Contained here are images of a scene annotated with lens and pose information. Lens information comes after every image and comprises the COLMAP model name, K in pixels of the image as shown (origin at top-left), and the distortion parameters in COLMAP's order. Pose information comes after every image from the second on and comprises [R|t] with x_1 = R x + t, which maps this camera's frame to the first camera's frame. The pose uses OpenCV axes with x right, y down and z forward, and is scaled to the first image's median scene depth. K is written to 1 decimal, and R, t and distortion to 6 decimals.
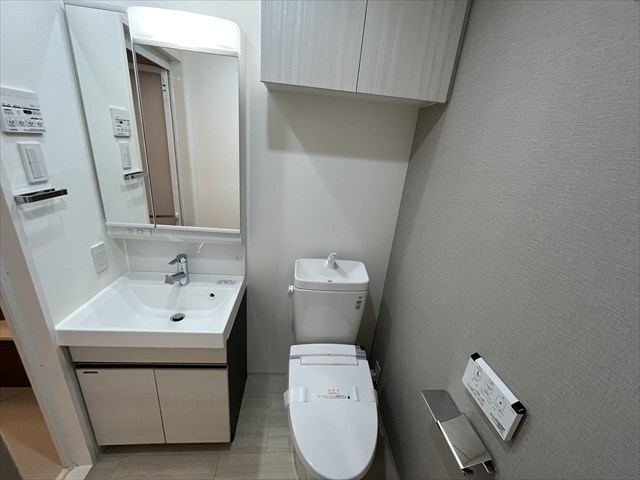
lens RADIAL K [[262.0, 0, 321.1], [0, 262.0, 241.5], [0, 0, 1]] dist [-0.000290, -0.000380]
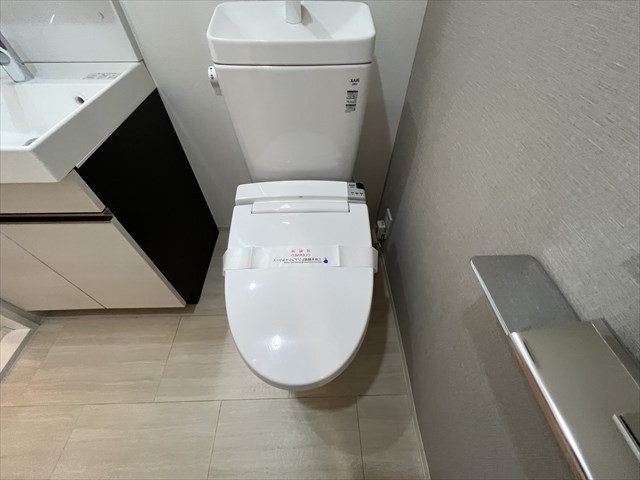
lens RADIAL K [[262.0, 0, 320.7], [0, 262.0, 238.4], [0, 0, 1]] dist [-0.000290, -0.000380]
pose [[0.995092, -0.014210, -0.097930, 0.130163], [0.059973, 0.873778, 0.482612, 0.228715], [0.078711, -0.486117, 0.870342, 0.440092]]
